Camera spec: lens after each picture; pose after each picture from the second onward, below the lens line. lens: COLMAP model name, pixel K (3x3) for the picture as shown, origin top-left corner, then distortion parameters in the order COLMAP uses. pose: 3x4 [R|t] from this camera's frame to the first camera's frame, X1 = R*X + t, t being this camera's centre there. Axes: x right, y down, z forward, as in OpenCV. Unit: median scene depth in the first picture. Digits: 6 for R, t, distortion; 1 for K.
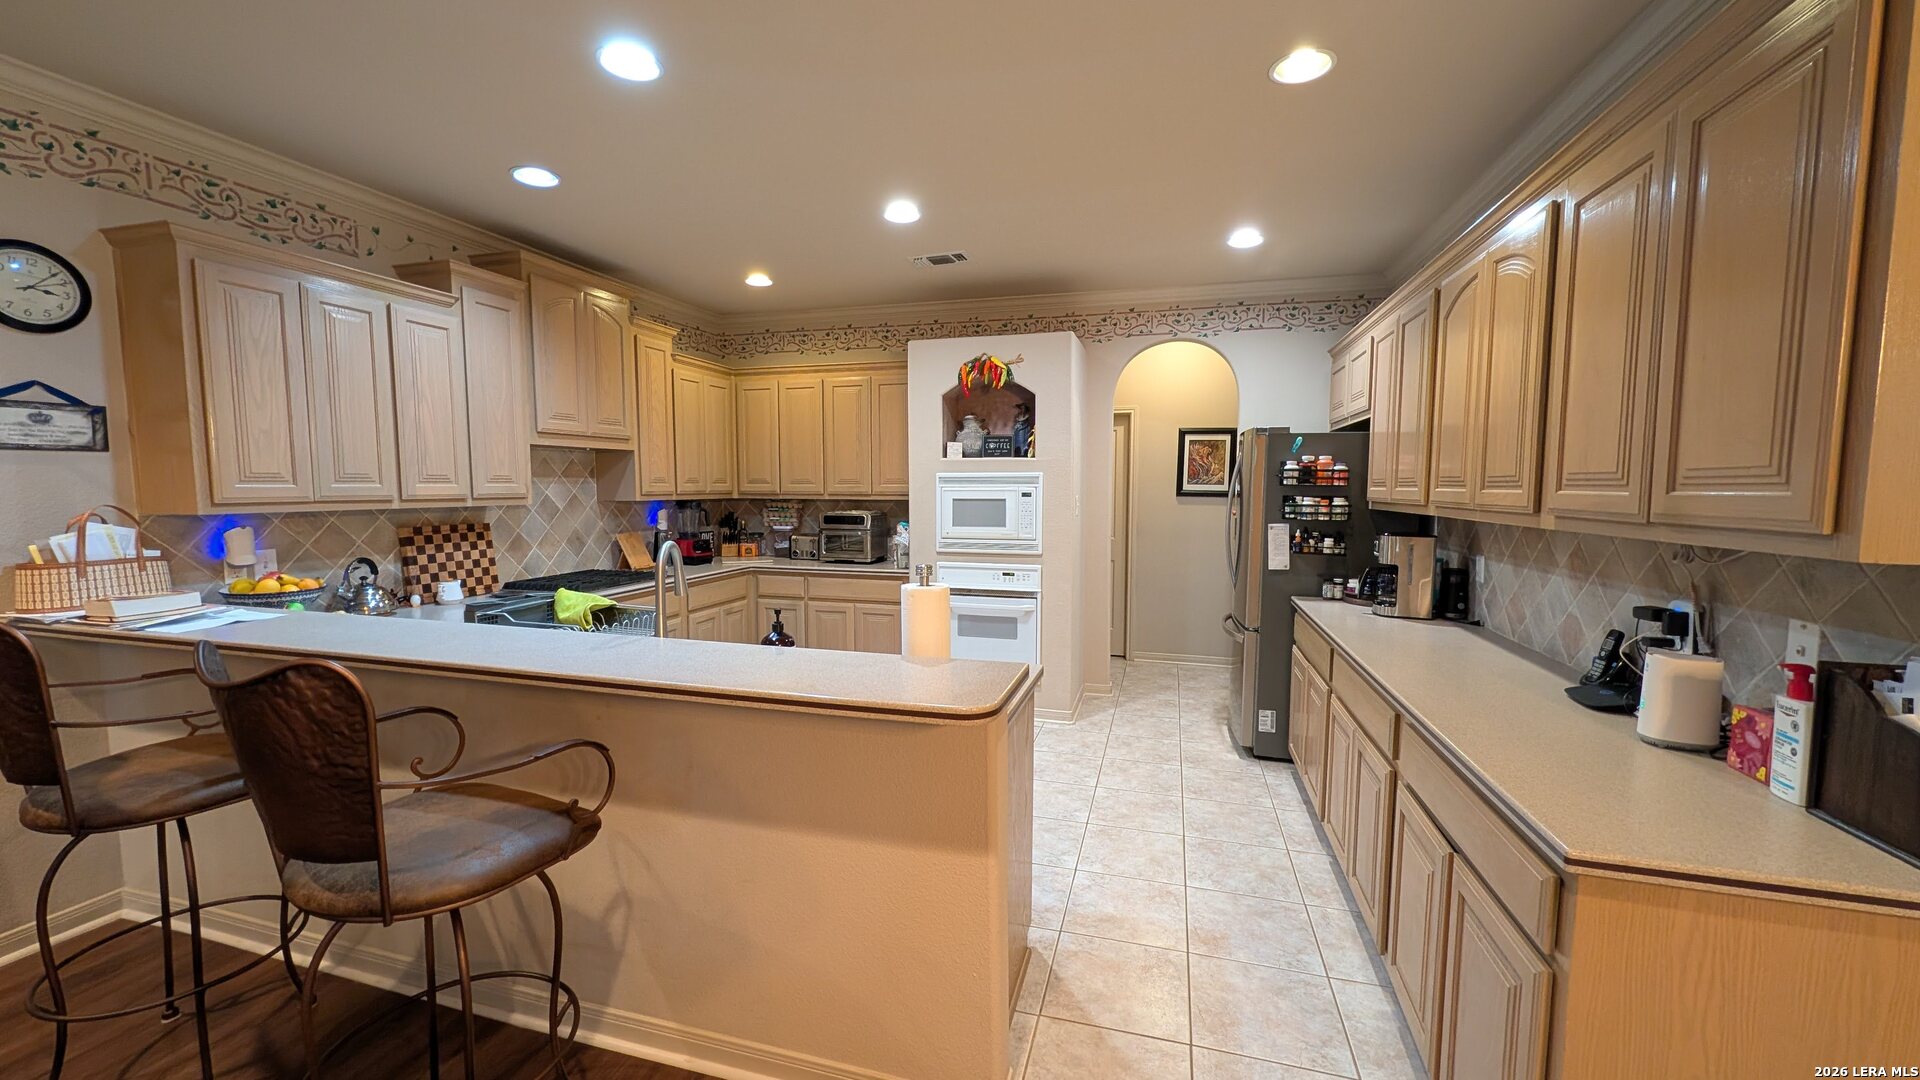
lens RADIAL K [[734.1, 0, 954.6], [0, 734.1, 542.0], [0, 0, 1]] dist [0.000196, -0.000582]
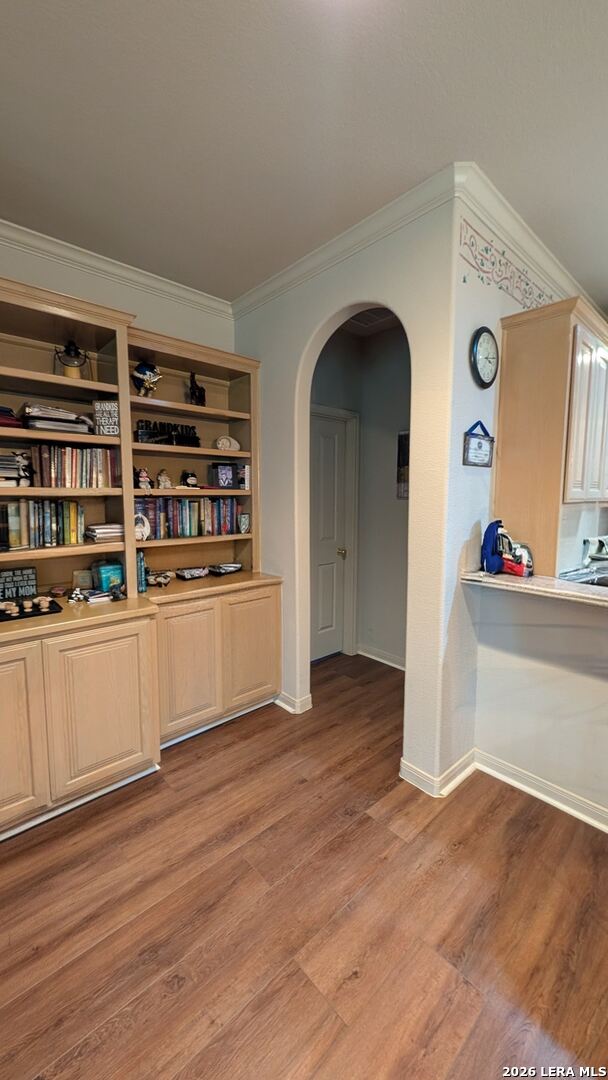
lens RADIAL K [[414.9, 0, 304.0], [0, 414.9, 535.4], [0, 0, 1]] dist [-0.000945, -0.000059]
pose [[0.853335, 0.052939, -0.518669, -0.694419], [-0.042181, 0.998580, 0.032524, 0.003480], [0.519655, -0.005876, 0.854356, 0.047167]]
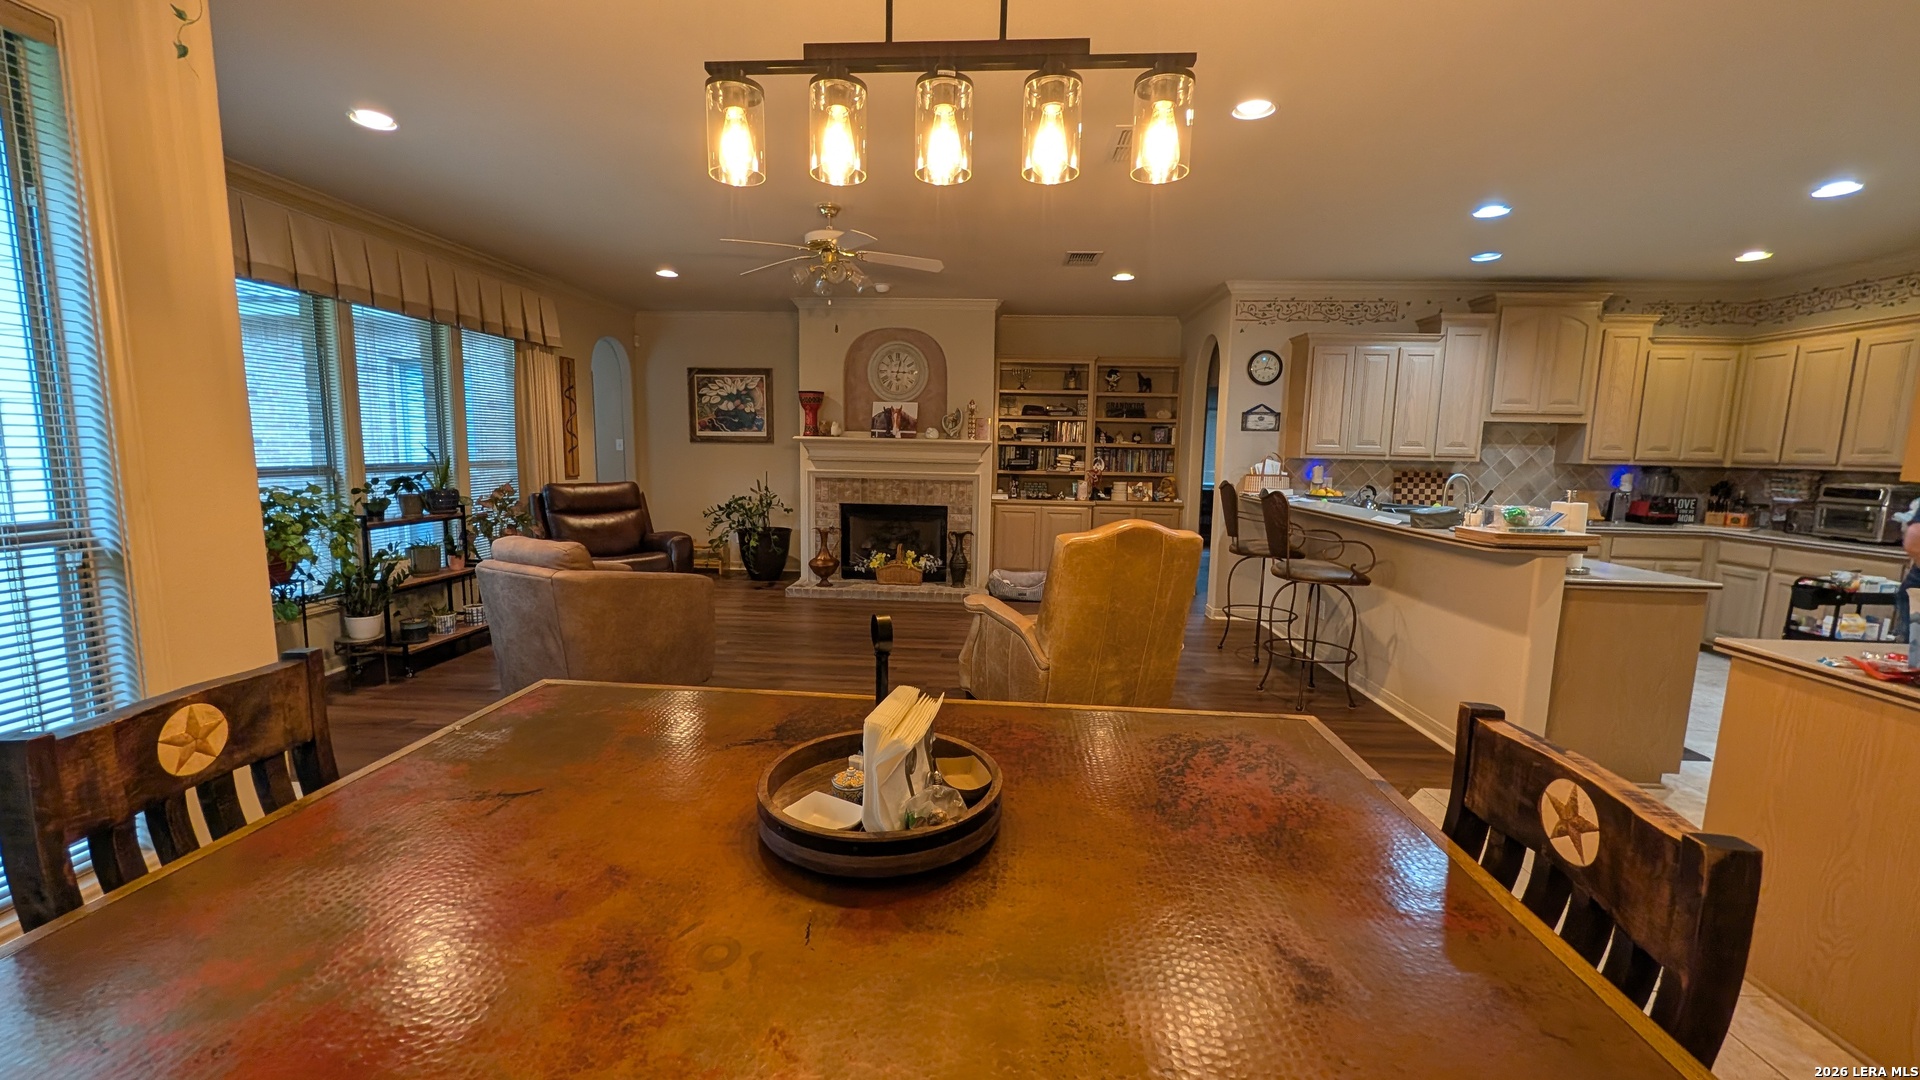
lens RADIAL K [[734.1, 0, 954.5], [0, 734.1, 543.6], [0, 0, 1]] dist [0.000196, -0.000582]
pose [[0.224996, 0.128908, -0.965795, 0.673703], [-0.096987, 0.989250, 0.109444, 0.056041], [0.969521, 0.069045, 0.235080, -0.395989]]
